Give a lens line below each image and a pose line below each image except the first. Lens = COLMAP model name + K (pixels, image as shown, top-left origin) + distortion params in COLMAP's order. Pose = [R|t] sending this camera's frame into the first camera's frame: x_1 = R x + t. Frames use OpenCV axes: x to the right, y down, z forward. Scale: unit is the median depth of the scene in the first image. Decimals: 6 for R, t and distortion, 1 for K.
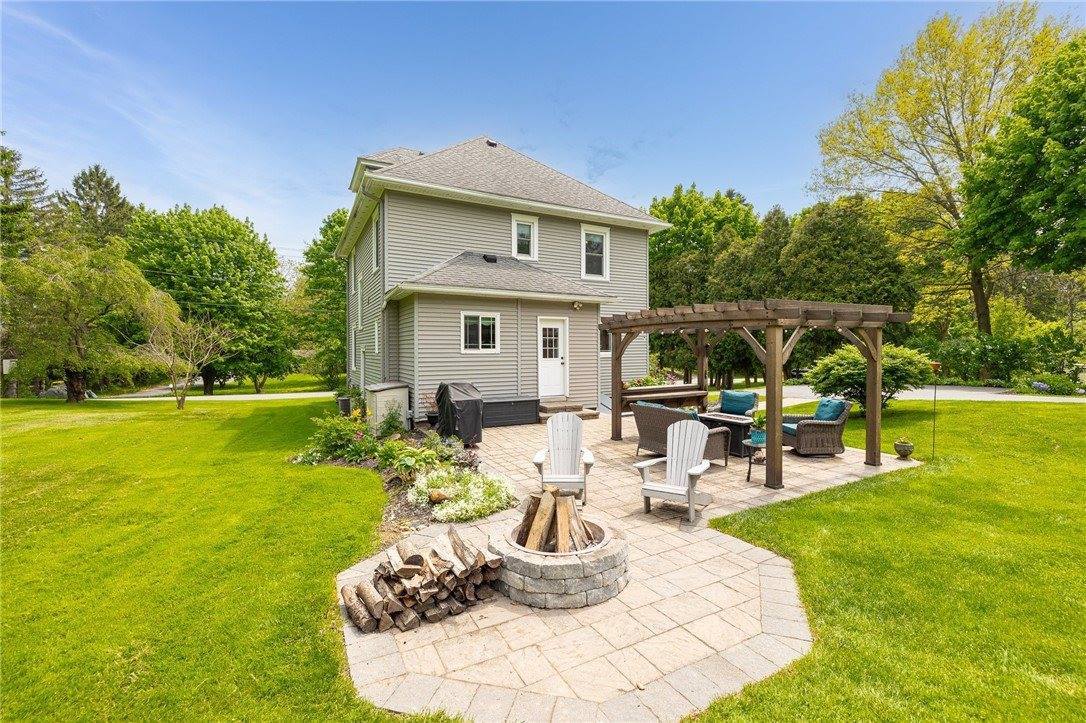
lens RADIAL K [[456.7, 0, 543.2], [0, 456.7, 356.0], [0, 0, 1]] dist [-0.001487, -0.000147]
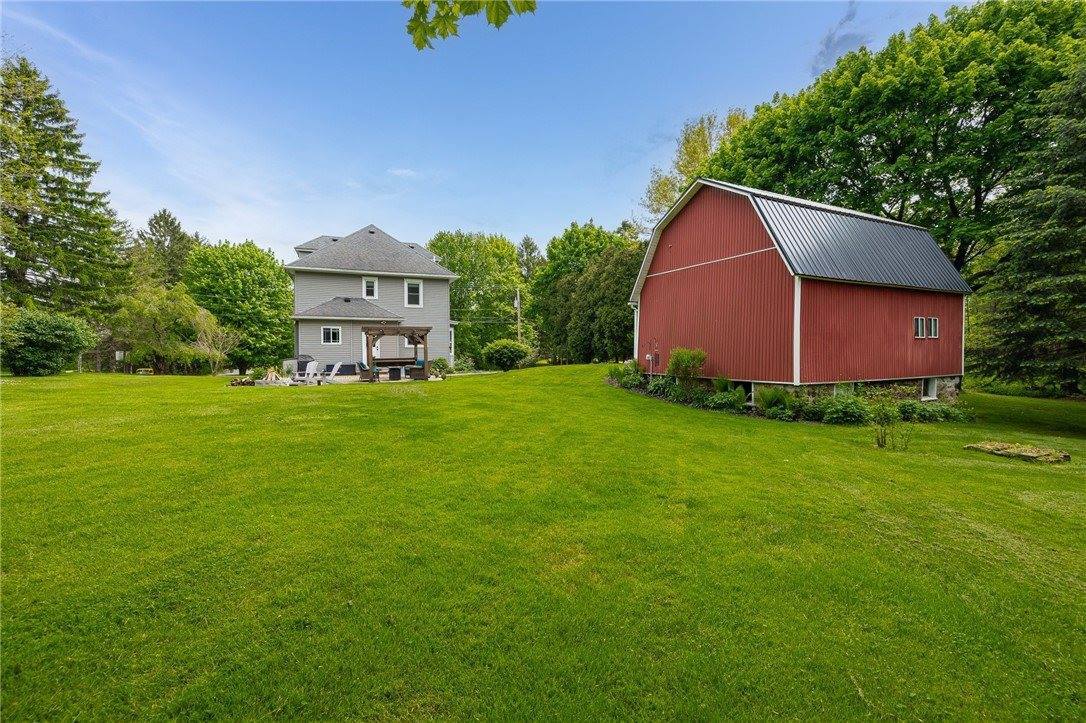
lens RADIAL K [[456.7, 0, 543.2], [0, 456.7, 356.0], [0, 0, 1]] dist [-0.001487, -0.000147]
pose [[0.997084, -0.001945, -0.076288, 0.308248], [0.002326, 0.999985, 0.004907, 0.012211], [0.076277, -0.005070, 0.997074, -0.337515]]
